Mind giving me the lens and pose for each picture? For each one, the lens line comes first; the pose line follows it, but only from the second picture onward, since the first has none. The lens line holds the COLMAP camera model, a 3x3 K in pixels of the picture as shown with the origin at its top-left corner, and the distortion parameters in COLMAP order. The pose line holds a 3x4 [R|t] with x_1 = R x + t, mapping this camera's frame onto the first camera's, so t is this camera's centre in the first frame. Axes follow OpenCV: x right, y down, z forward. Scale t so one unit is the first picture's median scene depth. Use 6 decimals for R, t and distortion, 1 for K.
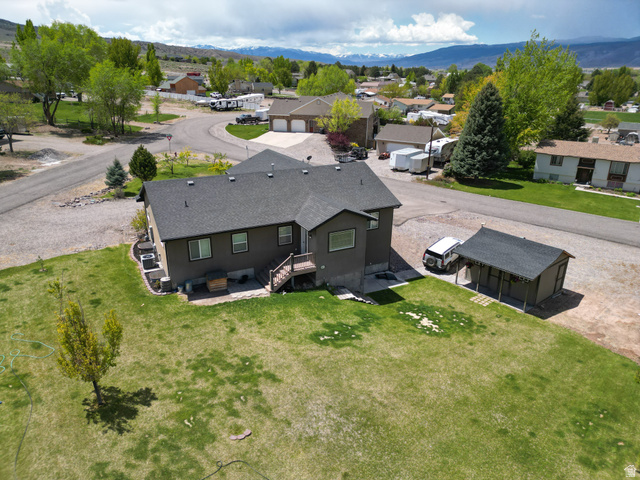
lens RADIAL K [[444.0, 0, 317.4], [0, 444.0, 239.6], [0, 0, 1]] dist [0.069953, -0.063375]
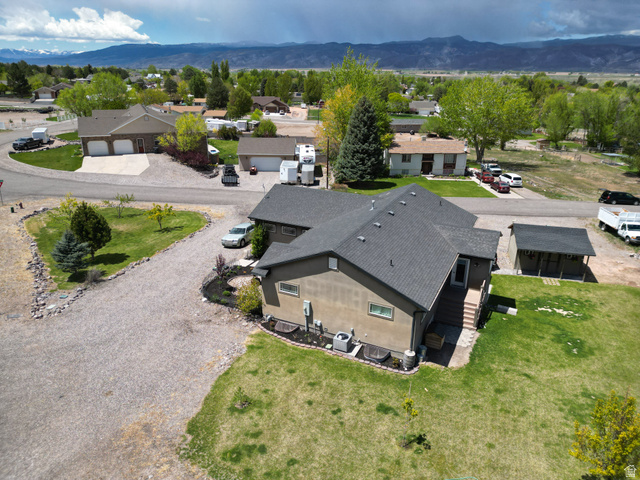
lens RADIAL K [[444.0, 0, 317.4], [0, 444.0, 239.6], [0, 0, 1]] dist [0.069953, -0.063375]
pose [[0.802403, -0.212986, 0.557482, -0.412031], [0.212473, 0.974892, 0.066638, -0.099543], [-0.557678, 0.064980, 0.827510, 0.164009]]
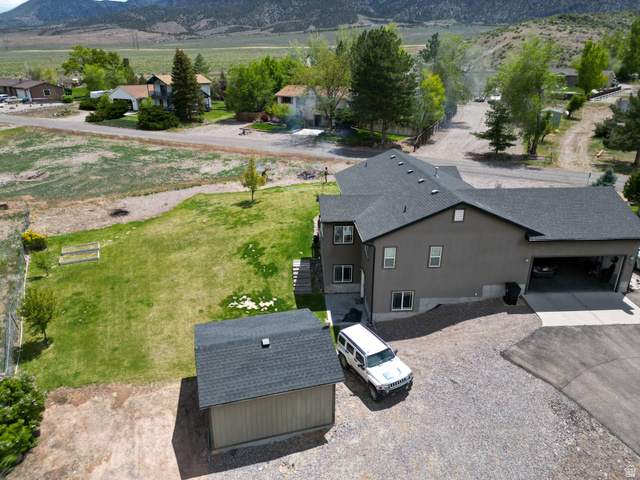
lens RADIAL K [[444.0, 0, 317.4], [0, 444.0, 239.6], [0, 0, 1]] dist [0.069953, -0.063375]
pose [[-0.391763, 0.327899, -0.859654, 0.471803], [-0.332356, 0.820815, 0.464546, -0.220487], [0.857940, 0.467702, -0.212586, 0.587967]]
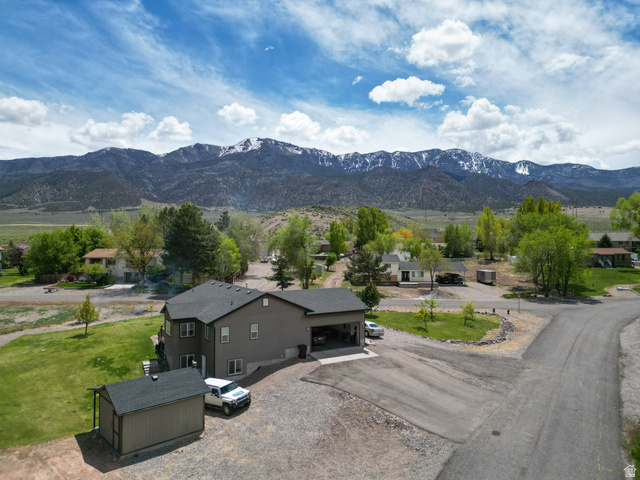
lens RADIAL K [[444.0, 0, 317.4], [0, 444.0, 239.6], [0, 0, 1]] dist [0.069953, -0.063375]
pose [[0.053844, -0.013898, -0.998453, 0.724689], [-0.355343, 0.934183, -0.032166, -0.184050], [0.933184, 0.356525, 0.045362, 0.610456]]
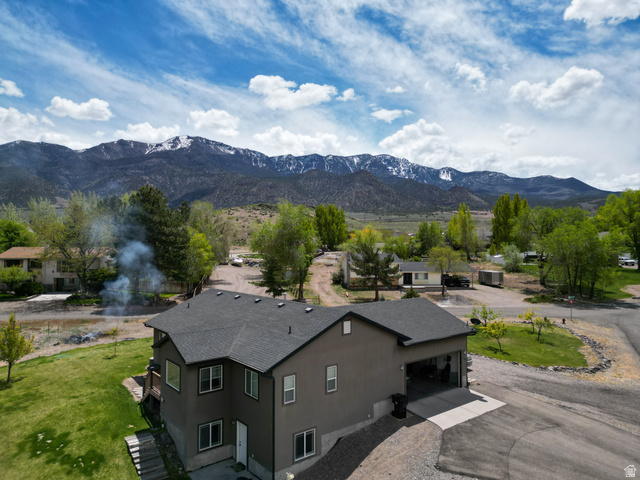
lens RADIAL K [[444.0, 0, 317.4], [0, 444.0, 239.6], [0, 0, 1]] dist [0.069953, -0.063375]
pose [[0.203815, -0.018660, -0.978832, 0.438990], [-0.347433, 0.933363, -0.090136, -0.118555], [0.915287, 0.358449, 0.183751, 0.478148]]
